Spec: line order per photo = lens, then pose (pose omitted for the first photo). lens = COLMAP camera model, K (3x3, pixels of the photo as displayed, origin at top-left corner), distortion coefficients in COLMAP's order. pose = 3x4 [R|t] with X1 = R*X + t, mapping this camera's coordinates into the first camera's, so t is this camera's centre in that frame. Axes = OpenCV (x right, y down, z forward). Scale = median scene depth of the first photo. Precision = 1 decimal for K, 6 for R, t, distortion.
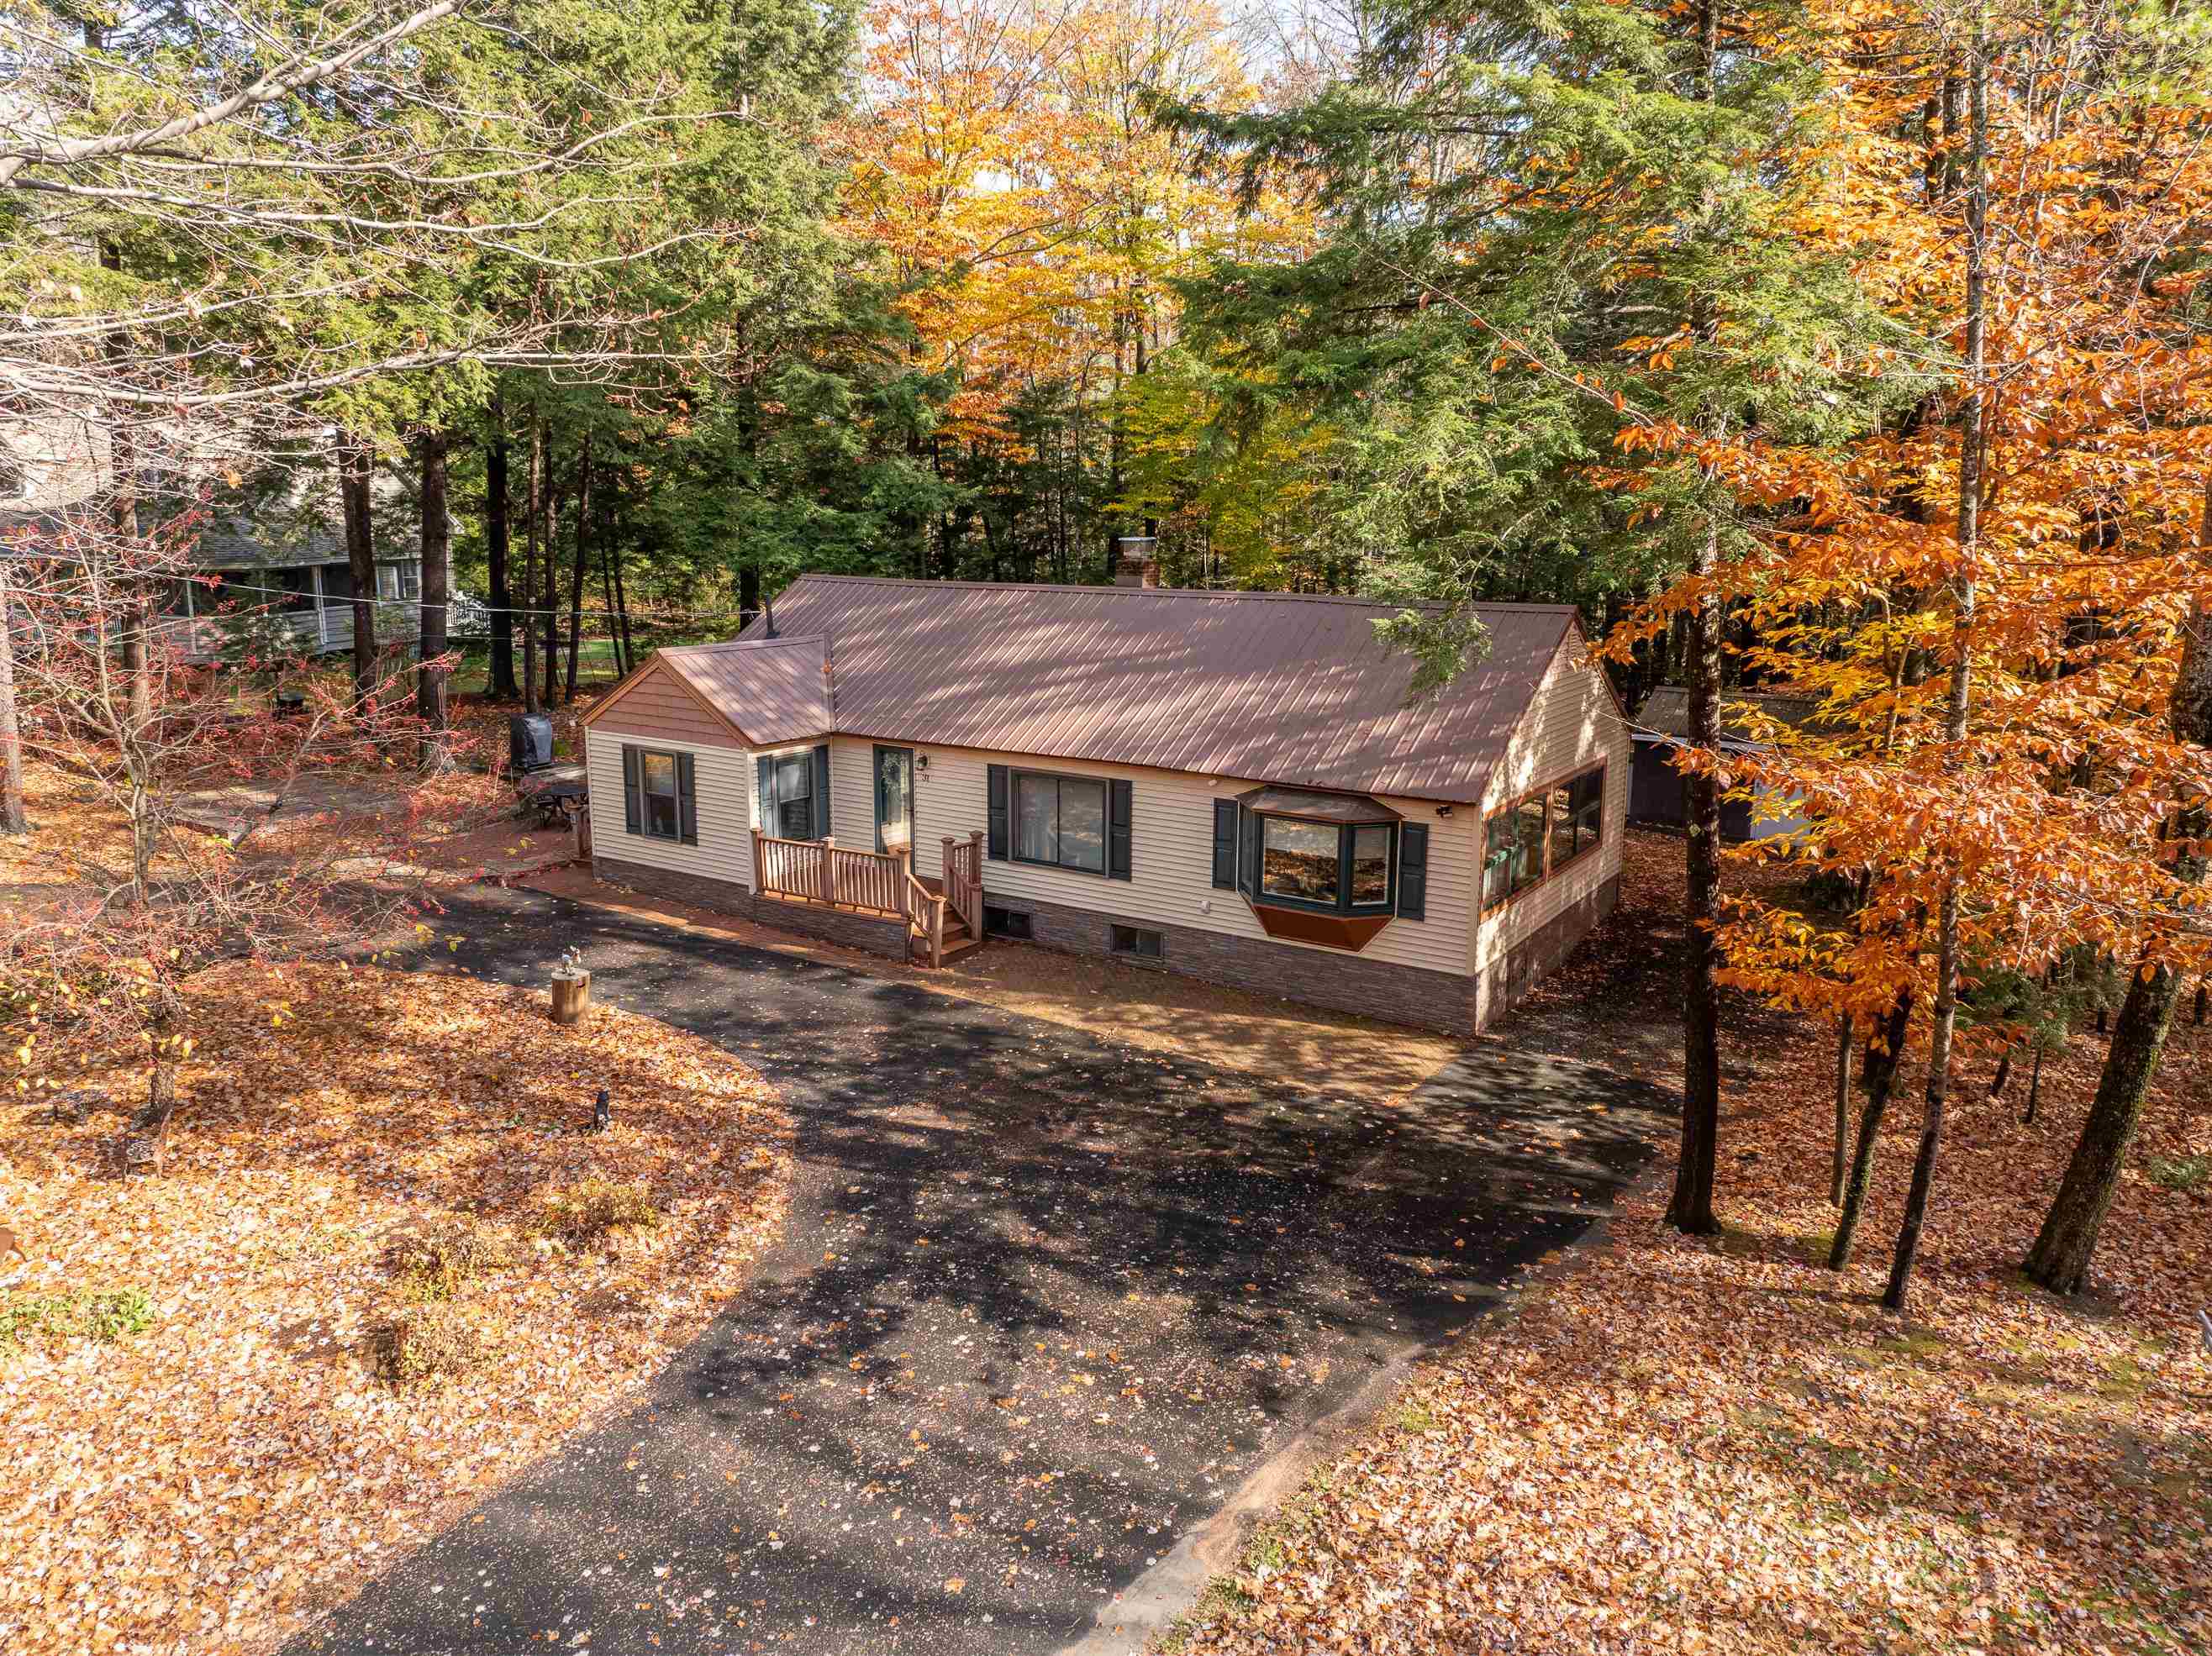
lens RADIAL K [[1566.8, 0, 1106.0], [0, 1566.8, 828.0], [0, 0, 1]] dist [-0.042272, 0.005512]
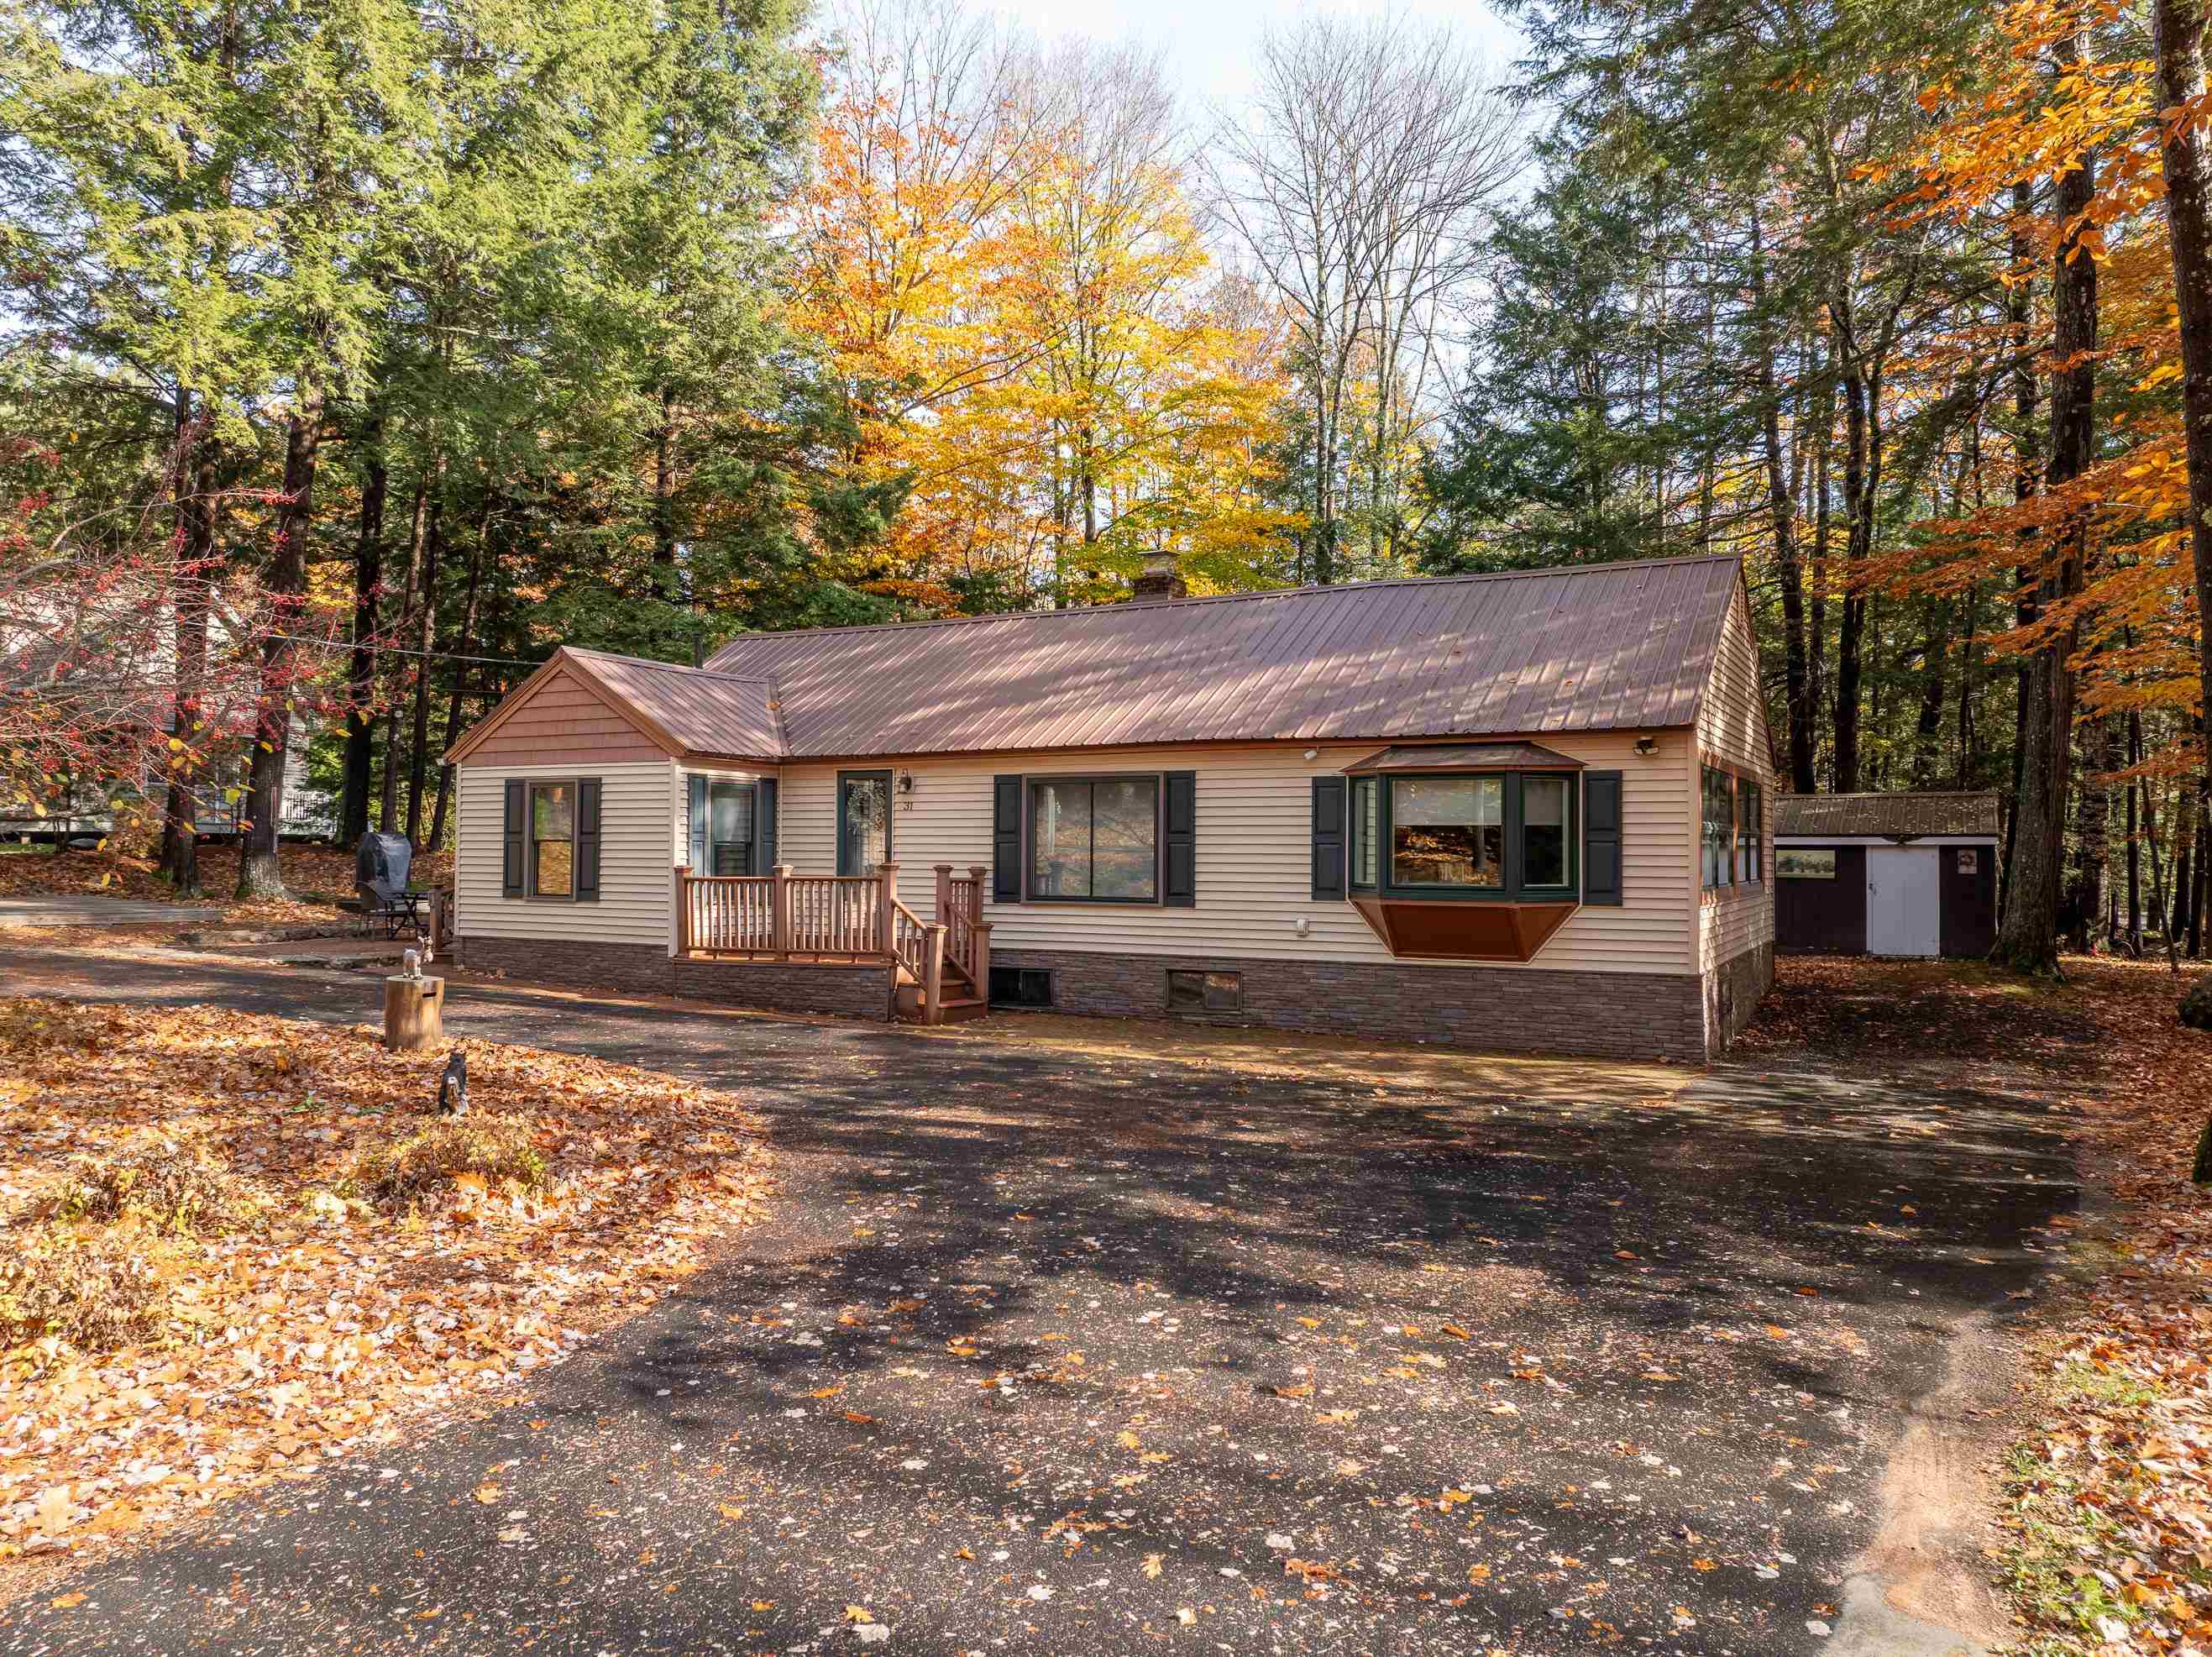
lens RADIAL K [[1575.0, 0, 1106.0], [0, 1575.0, 828.5], [0, 0, 1]] dist [-0.053590, 0.030352]
pose [[0.996997, 0.001404, 0.077422, -0.096490], [0.015675, 0.975479, -0.219535, 0.184879], [-0.075831, 0.220089, 0.972528, 0.302415]]
